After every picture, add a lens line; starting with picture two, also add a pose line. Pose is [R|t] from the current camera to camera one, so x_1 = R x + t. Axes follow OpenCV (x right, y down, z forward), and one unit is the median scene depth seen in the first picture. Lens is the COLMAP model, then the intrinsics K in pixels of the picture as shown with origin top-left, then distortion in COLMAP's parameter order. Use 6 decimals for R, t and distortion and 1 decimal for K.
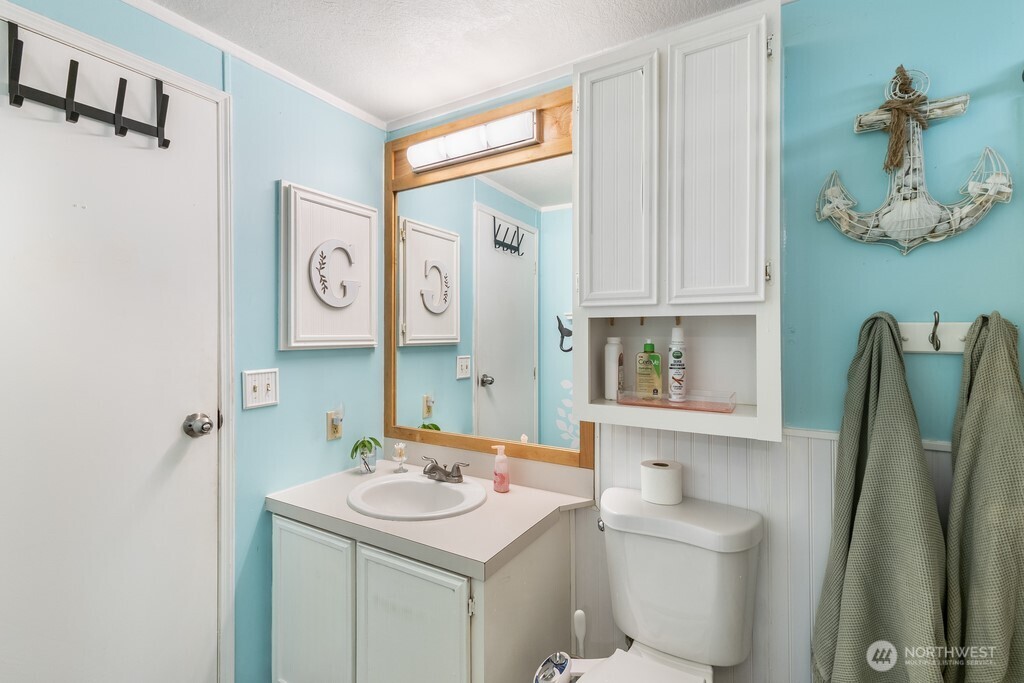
lens RADIAL K [[445.9, 0, 519.5], [0, 445.9, 338.6], [0, 0, 1]] dist [0.008025, -0.001245]
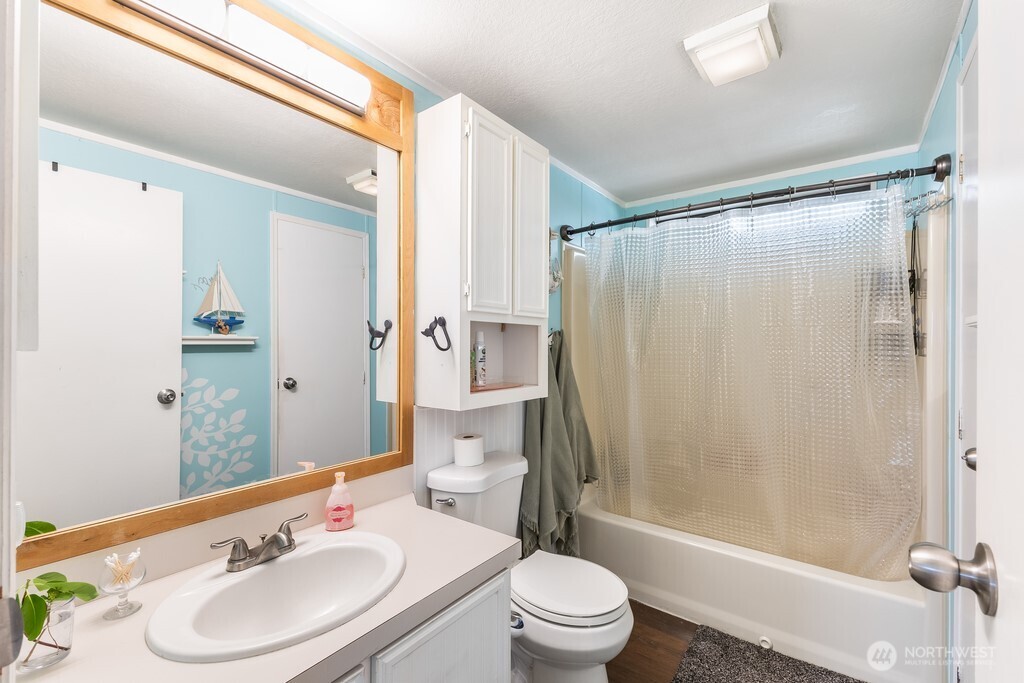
lens RADIAL K [[445.9, 0, 518.5], [0, 445.9, 343.3], [0, 0, 1]] dist [0.008025, -0.001245]
pose [[0.113505, -0.001765, 0.993536, -0.793136], [-0.003242, 0.999992, 0.002147, 0.007960], [-0.993532, -0.003464, 0.113498, 0.595554]]
